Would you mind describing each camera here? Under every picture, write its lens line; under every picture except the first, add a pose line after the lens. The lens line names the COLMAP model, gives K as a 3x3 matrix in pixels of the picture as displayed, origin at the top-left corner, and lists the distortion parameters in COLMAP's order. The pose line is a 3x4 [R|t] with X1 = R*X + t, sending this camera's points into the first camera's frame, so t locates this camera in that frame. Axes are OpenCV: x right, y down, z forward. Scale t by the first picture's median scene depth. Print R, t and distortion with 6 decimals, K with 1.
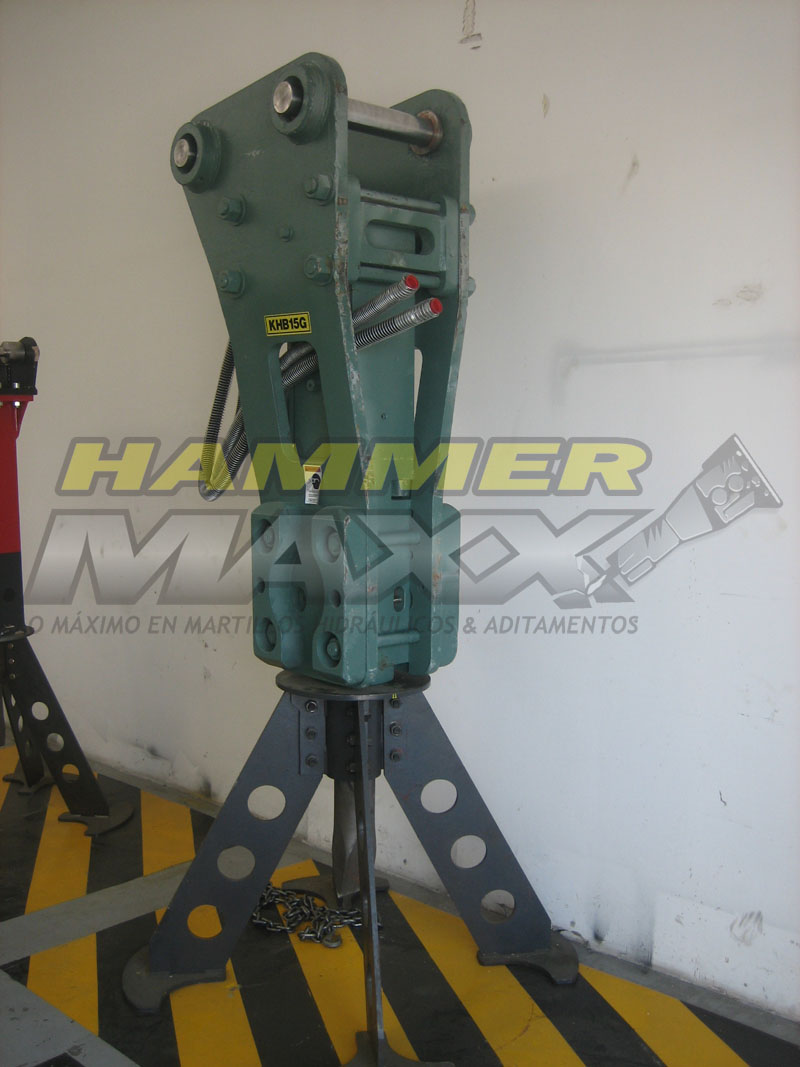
lens RADIAL K [[1140.7, 0, 400.0], [0, 1140.7, 533.5], [0, 0, 1]] dist [-0.146532, 0.200007]
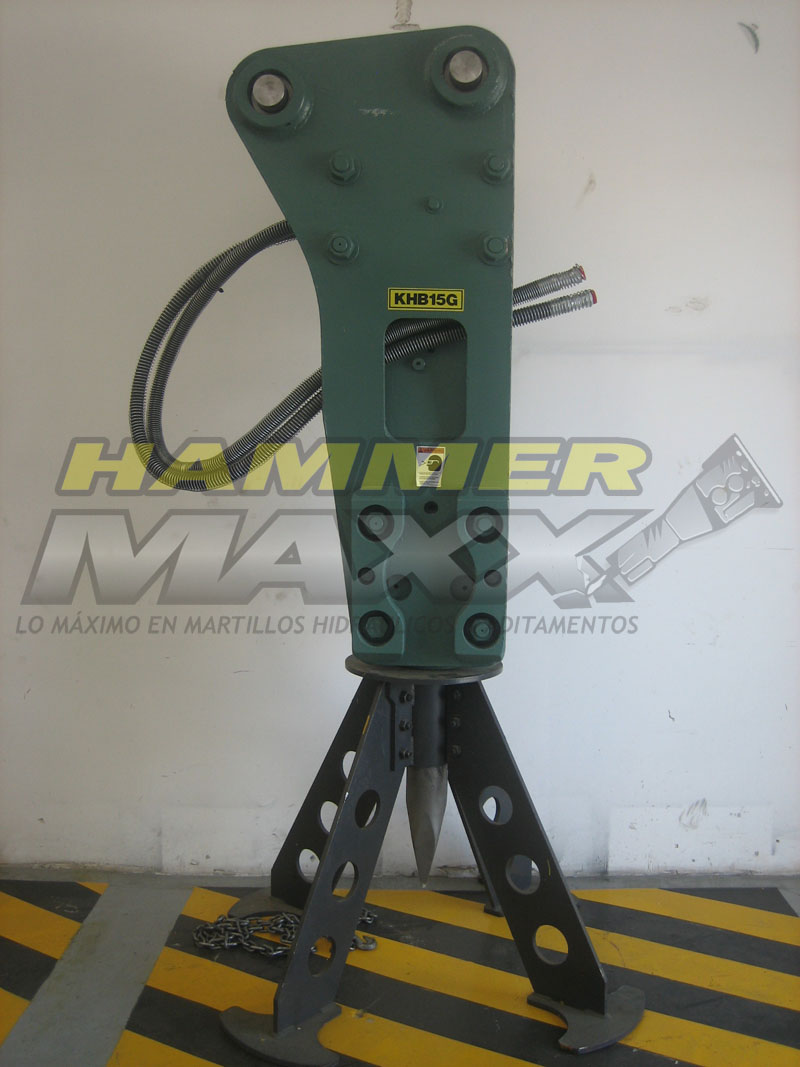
lens RADIAL K [[1140.7, 0, 400.0], [0, 1140.7, 533.5], [0, 0, 1]] dist [-0.146532, 0.200007]
pose [[0.719909, -0.063937, 0.691118, -0.771548], [0.056835, 0.997834, 0.033109, -0.019521], [-0.691738, 0.015445, 0.721984, 0.317712]]
